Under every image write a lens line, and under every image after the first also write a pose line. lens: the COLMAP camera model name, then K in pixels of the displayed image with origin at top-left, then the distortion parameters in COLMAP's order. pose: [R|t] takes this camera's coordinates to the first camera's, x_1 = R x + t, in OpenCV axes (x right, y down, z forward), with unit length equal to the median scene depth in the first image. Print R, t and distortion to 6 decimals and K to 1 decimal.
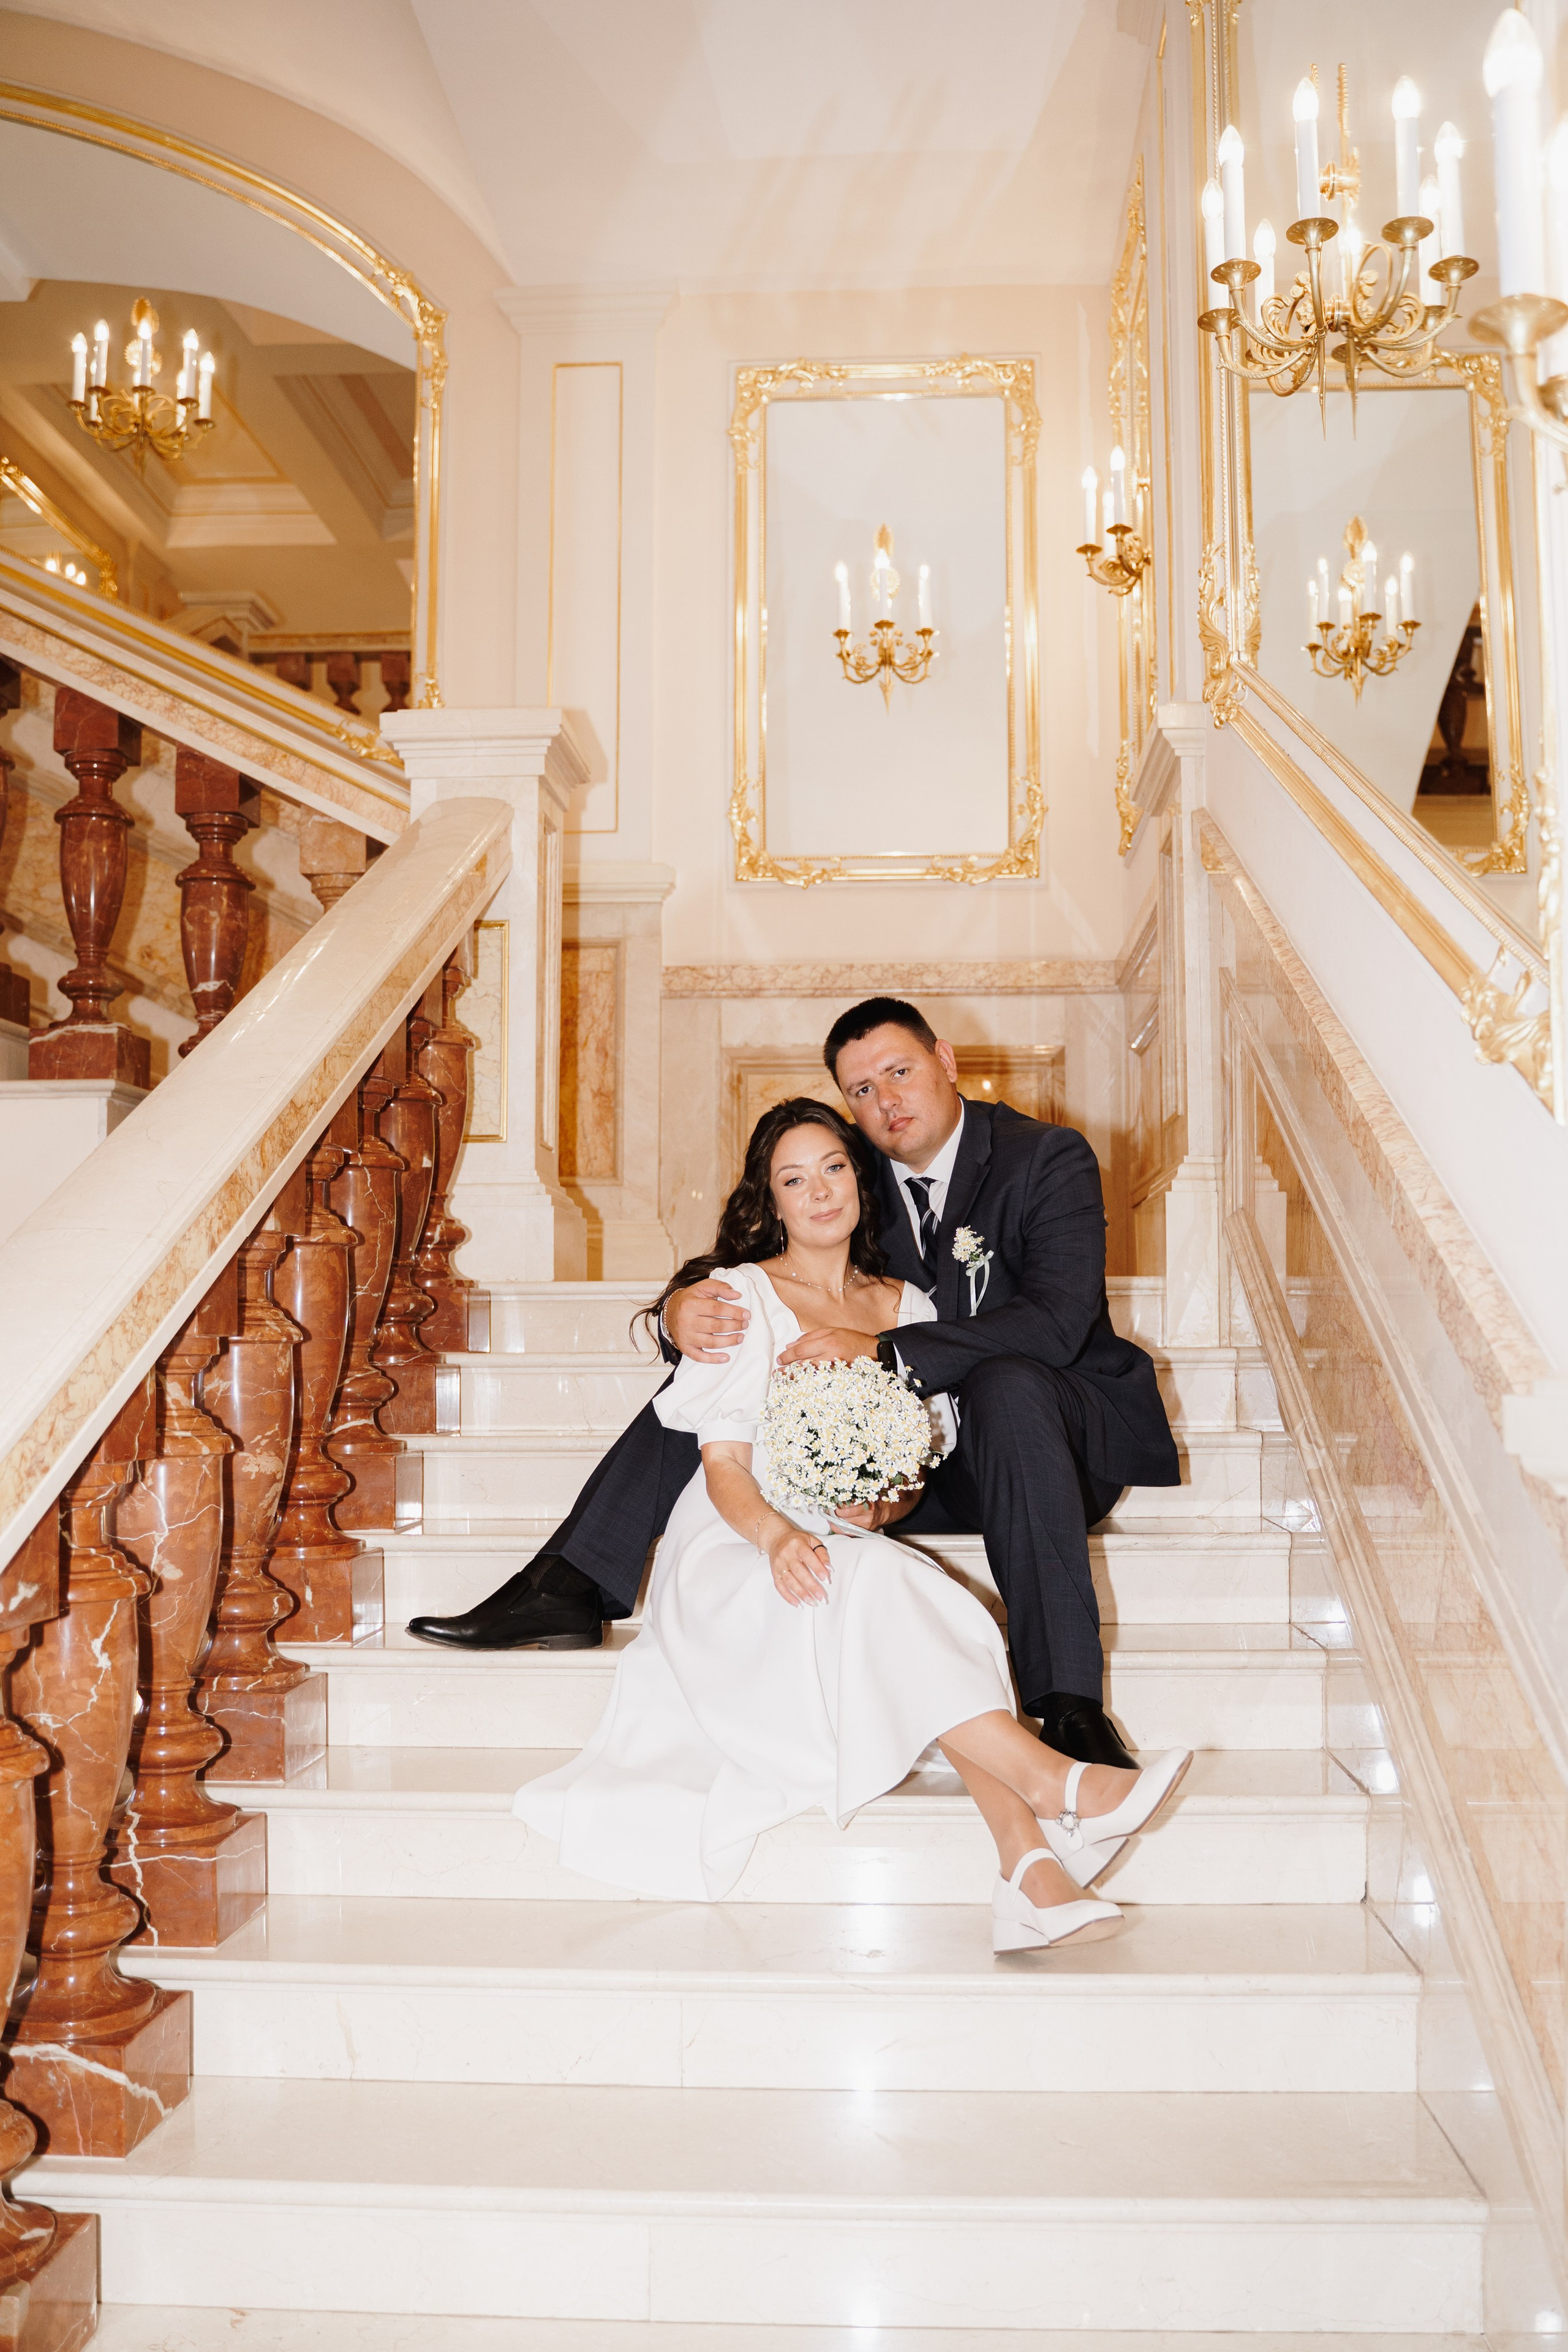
lens RADIAL K [[1952.6, 0, 863.5], [0, 1952.6, 1245.2], [0, 0, 1]] dist [-0.113238, 0.084017]
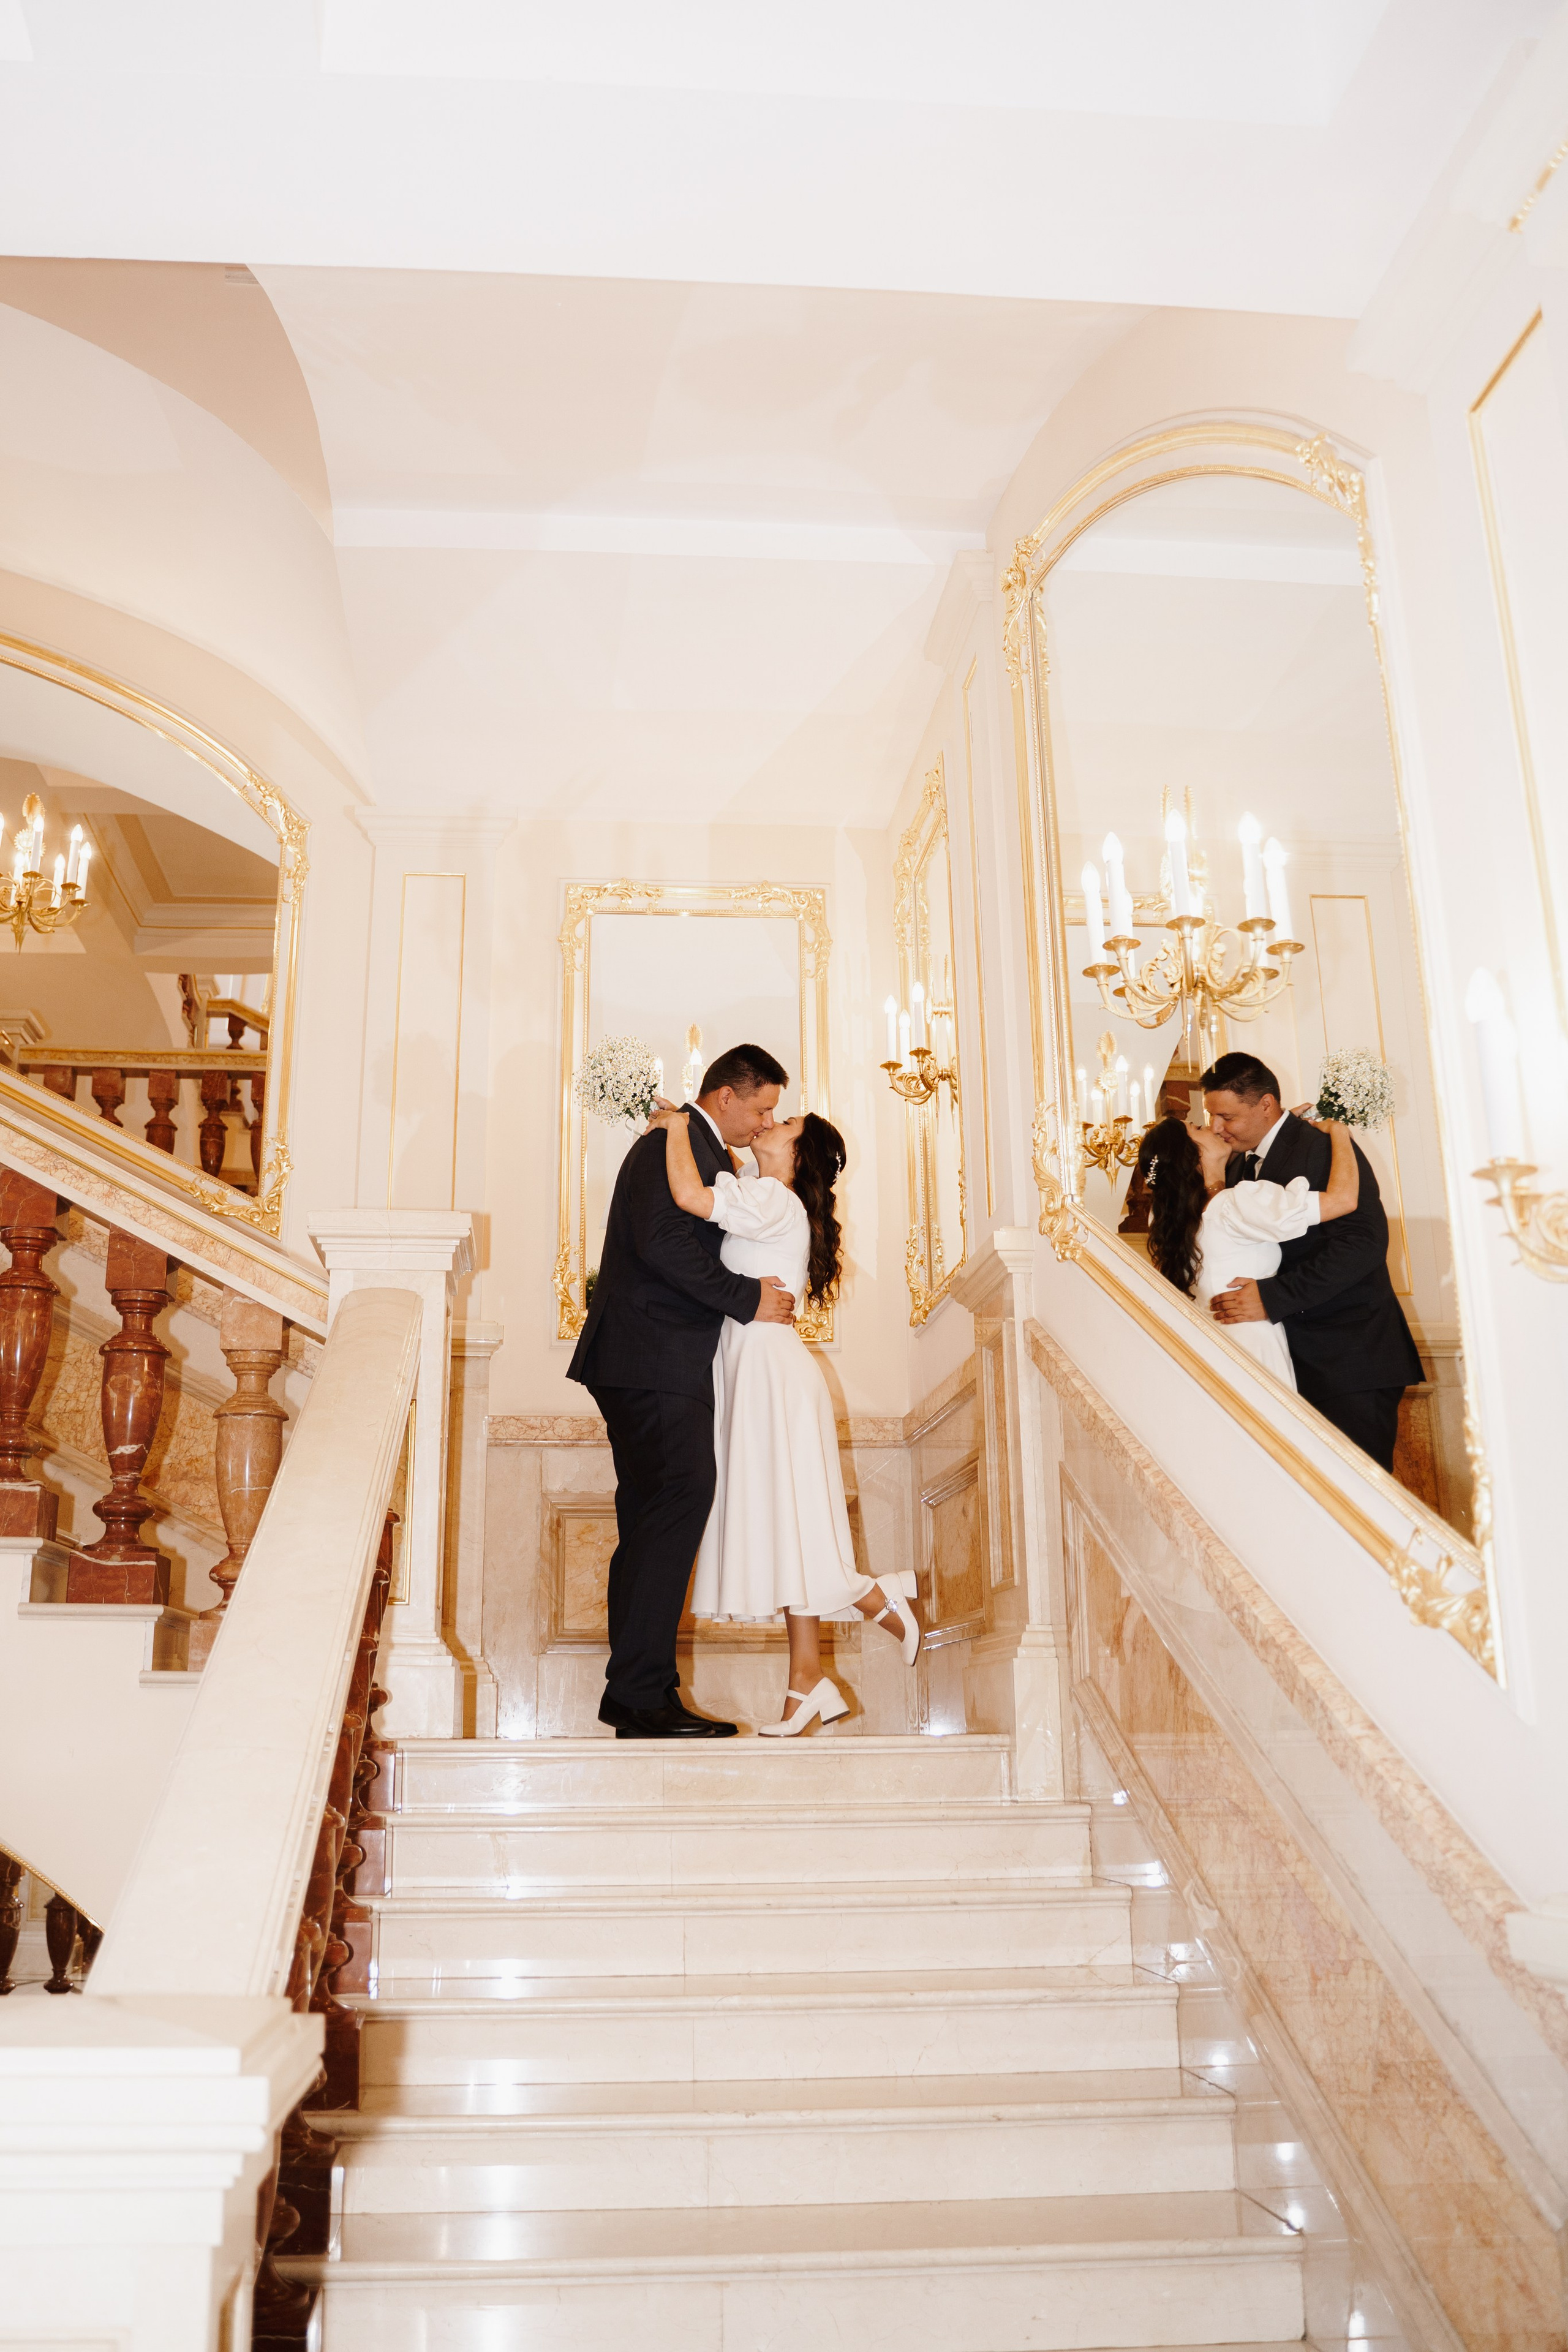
lens RADIAL K [[1962.3, 0, 697.5], [0, 1962.3, 1116.7], [0, 0, 1]] dist [-0.111627, 0.082676]
pose [[0.993721, 0.032718, 0.106994, -0.145032], [-0.005247, 0.968865, -0.247534, -0.047948], [-0.111761, 0.245418, 0.962954, -0.130509]]
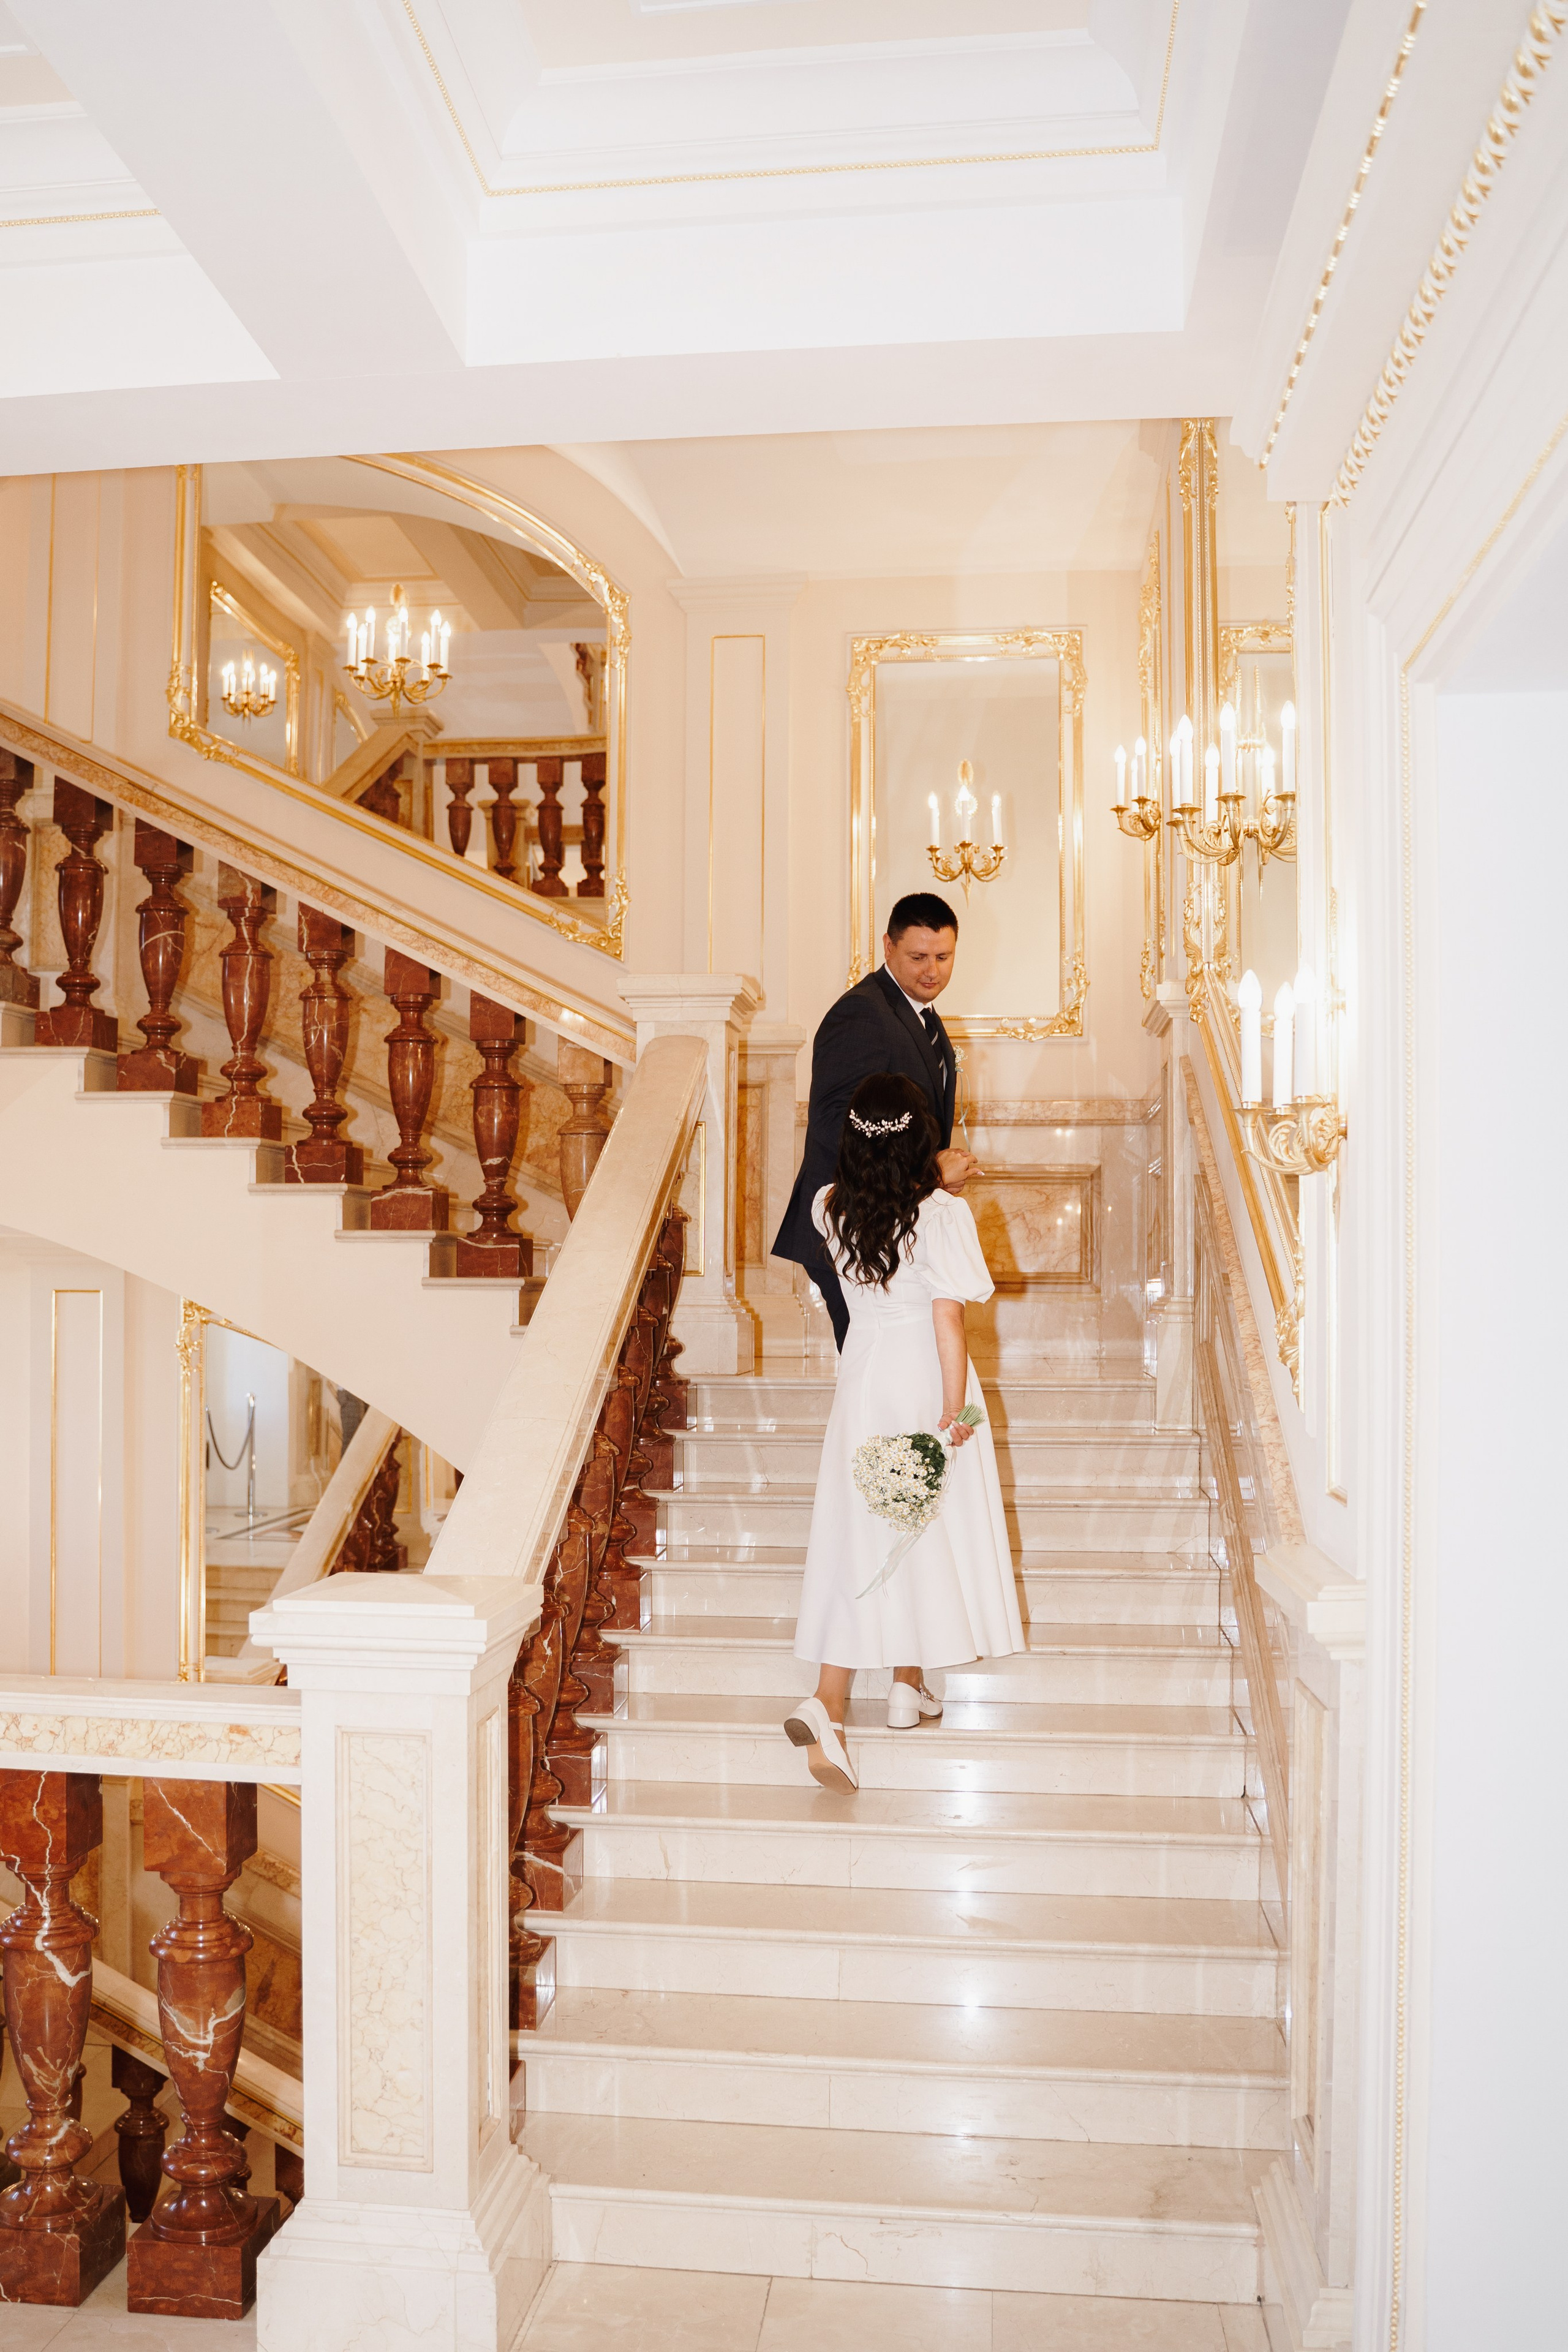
lens RADIAL K [[1996.3, 0, 784.2], [0, 1996.3, 1199.4], [0, 0, 1]] dist [-0.118284, 0.096457]
pose [[0.997110, 0.005914, -0.075742, -0.010984], [-0.004425, 0.999794, 0.019810, -0.136976], [0.075843, -0.019418, 0.996931, -0.470355]]
